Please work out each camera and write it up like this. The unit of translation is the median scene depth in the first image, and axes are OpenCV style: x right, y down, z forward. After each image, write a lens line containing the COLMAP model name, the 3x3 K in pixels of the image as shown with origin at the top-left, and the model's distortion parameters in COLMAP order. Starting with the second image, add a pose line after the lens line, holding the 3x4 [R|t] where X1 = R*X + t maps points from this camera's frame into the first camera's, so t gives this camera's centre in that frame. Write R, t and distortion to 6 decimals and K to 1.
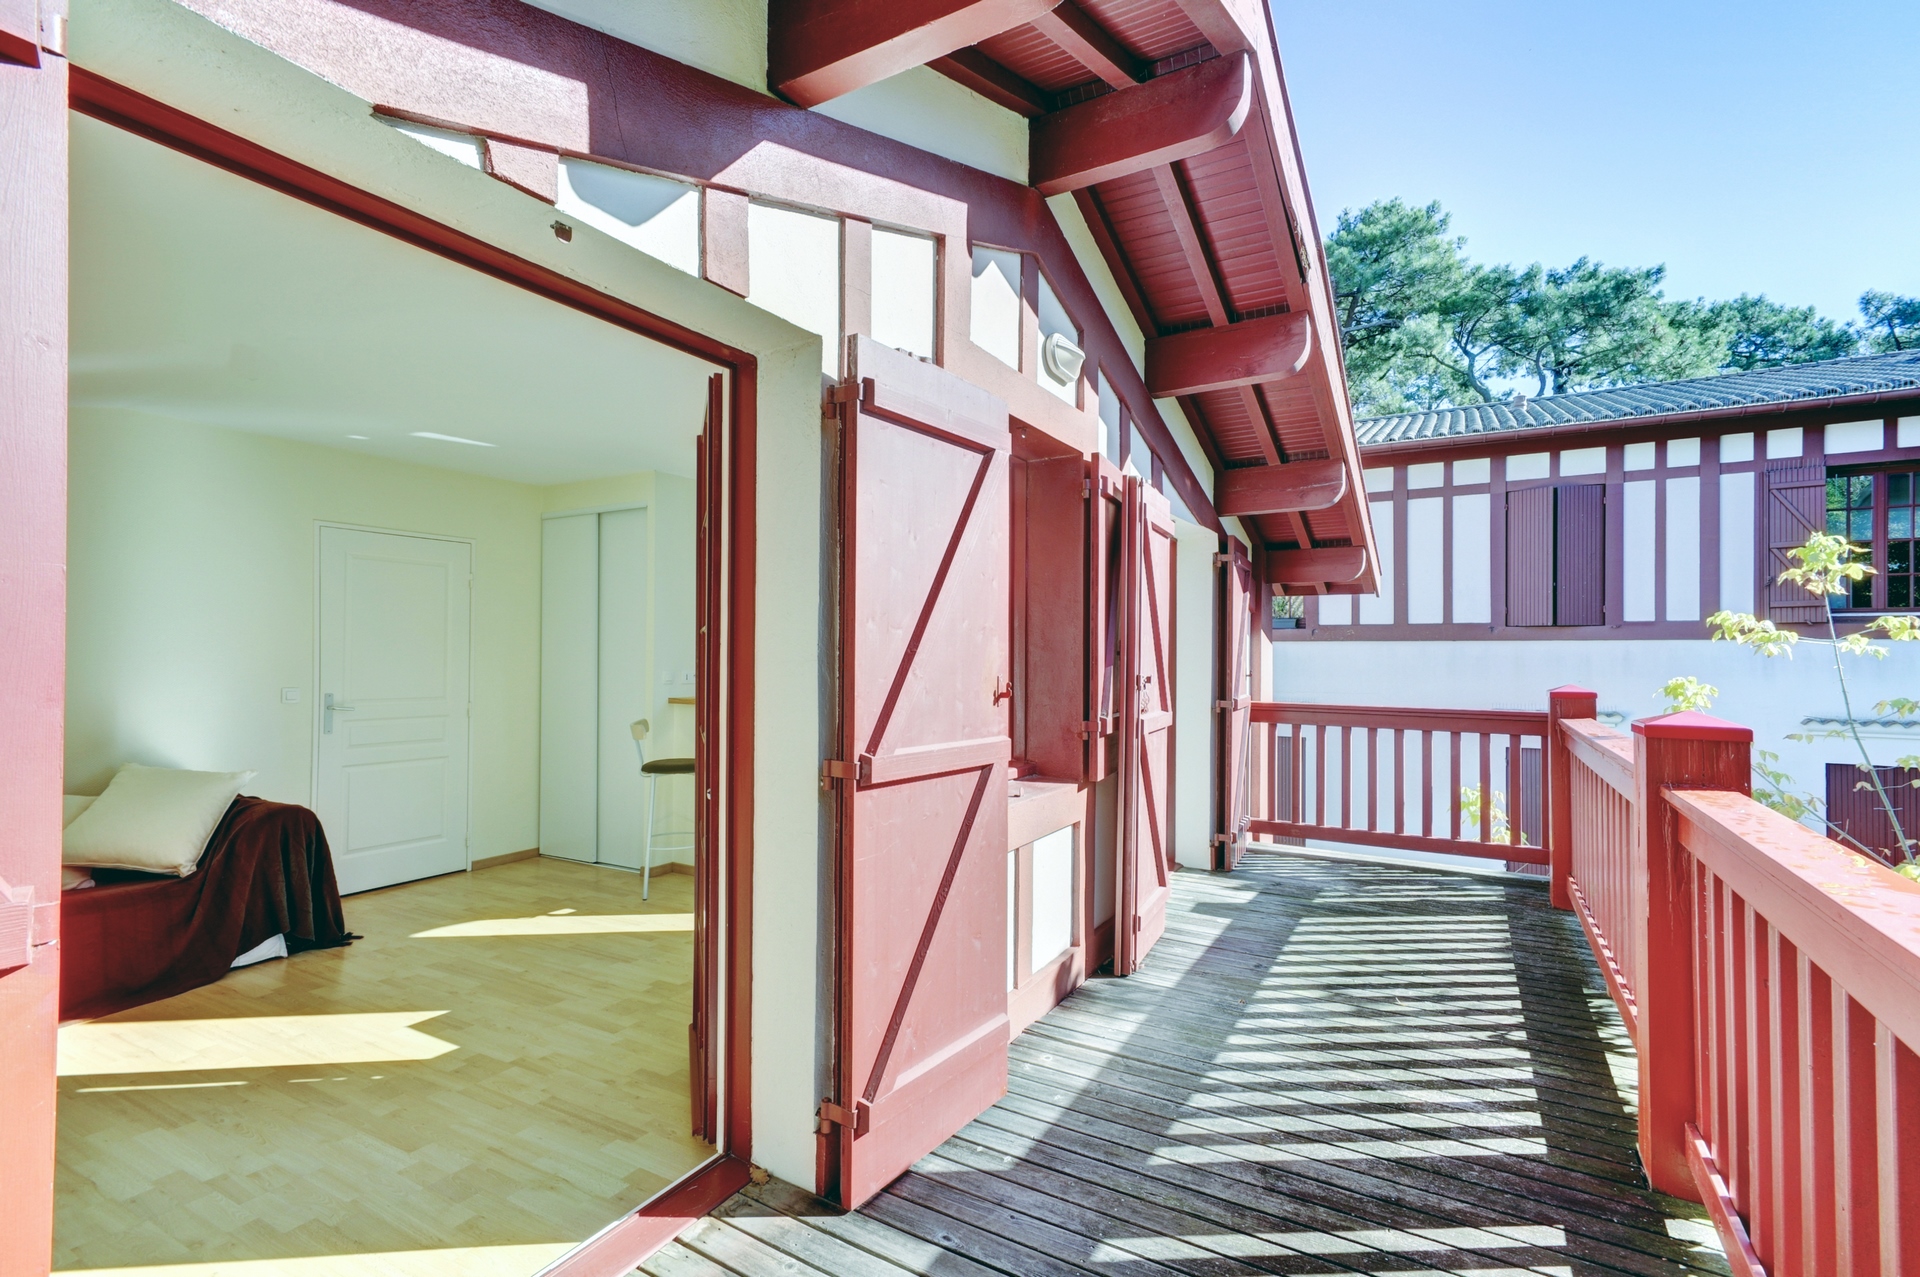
lens RADIAL K [[888.0, 0, 967.5], [0, 888.0, 649.2], [0, 0, 1]] dist [0.001132, -0.000462]
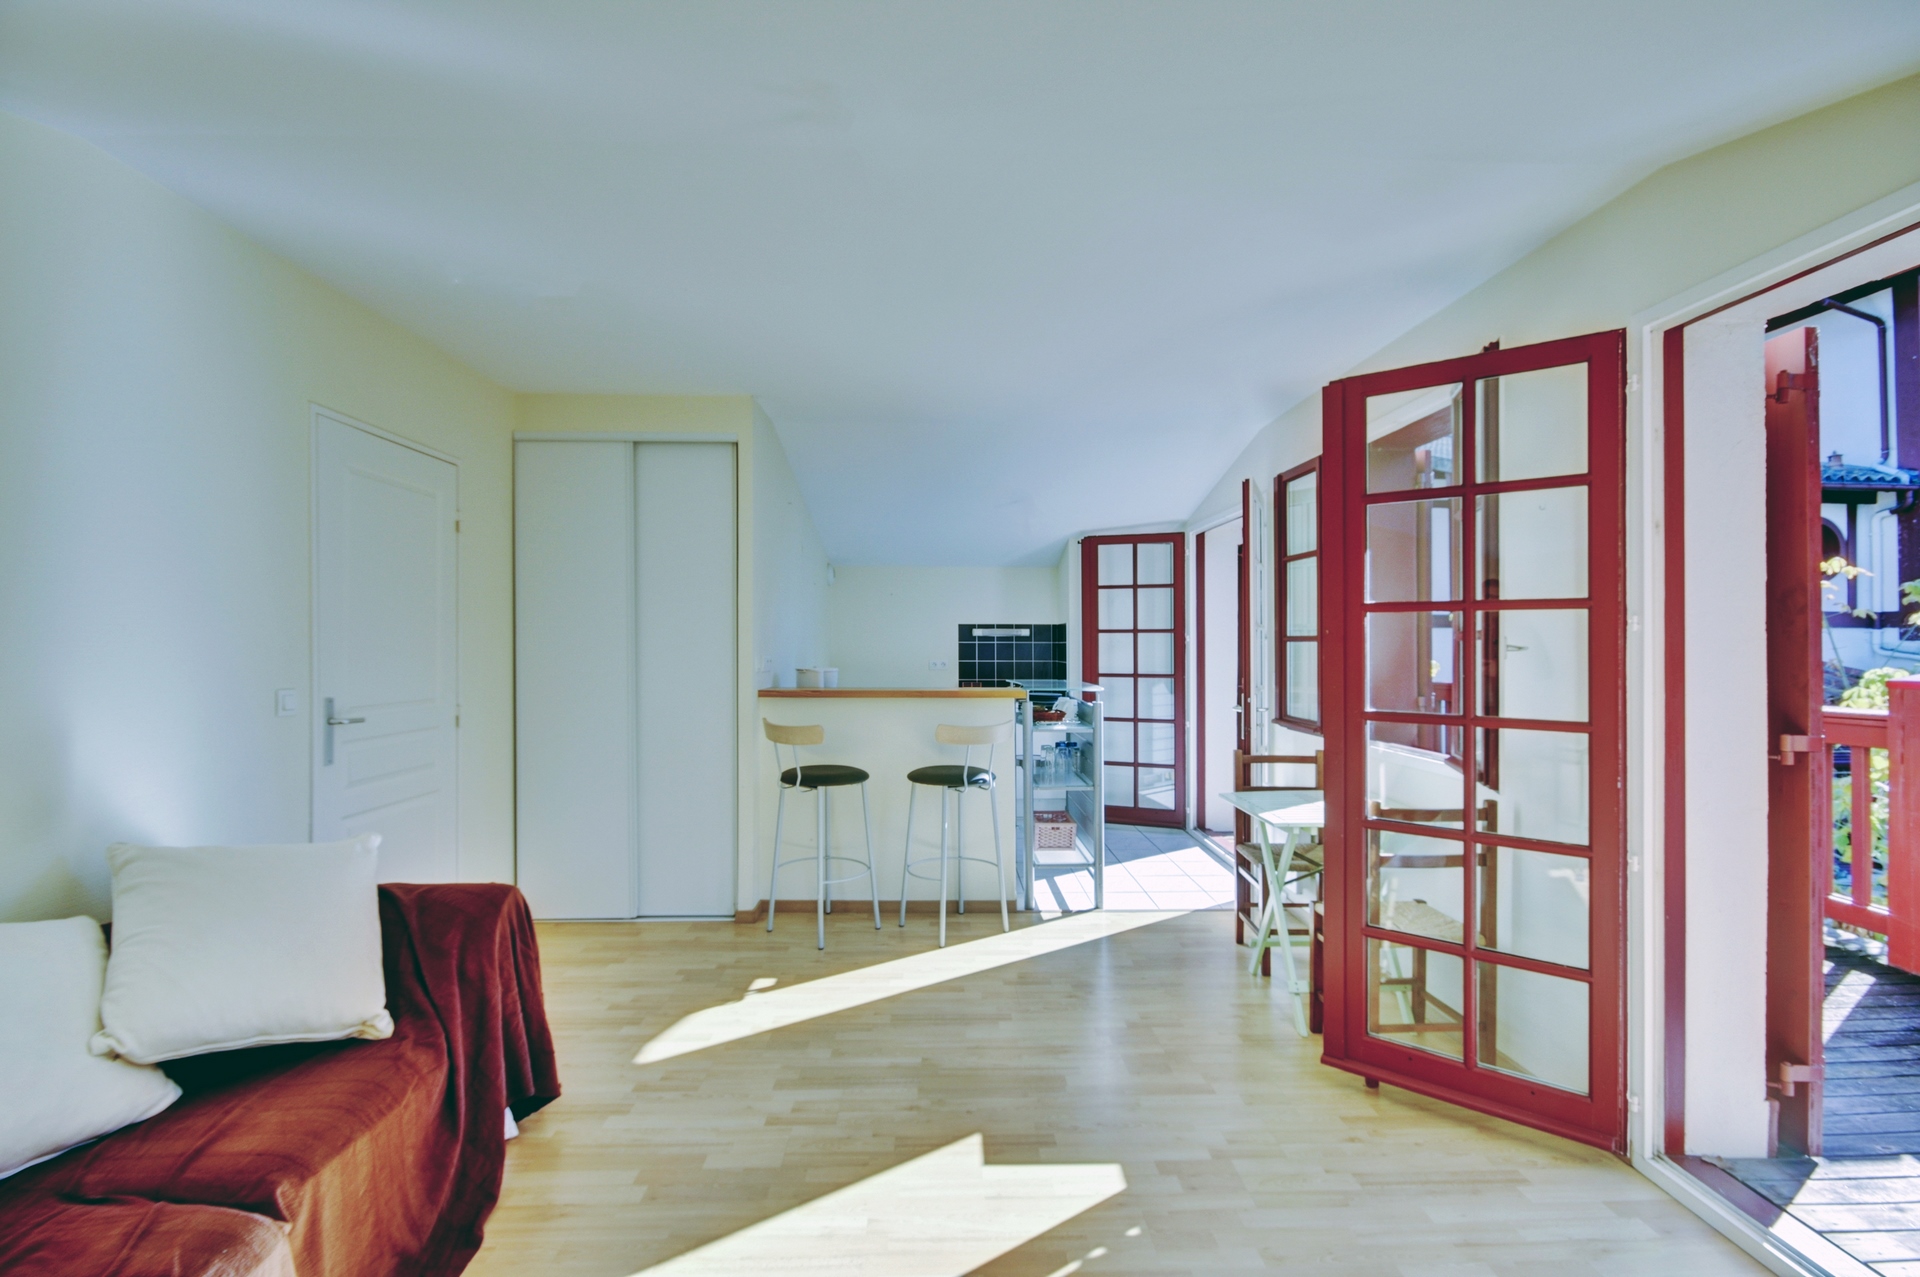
lens RADIAL K [[895.2, 0, 975.3], [0, 895.2, 579.0], [0, 0, 1]] dist [0.002244, 0.000450]
pose [[0.847967, 0.029502, 0.529227, -0.794675], [-0.001123, 0.998548, -0.053864, 0.002972], [-0.530047, 0.045080, 0.846769, 0.301603]]
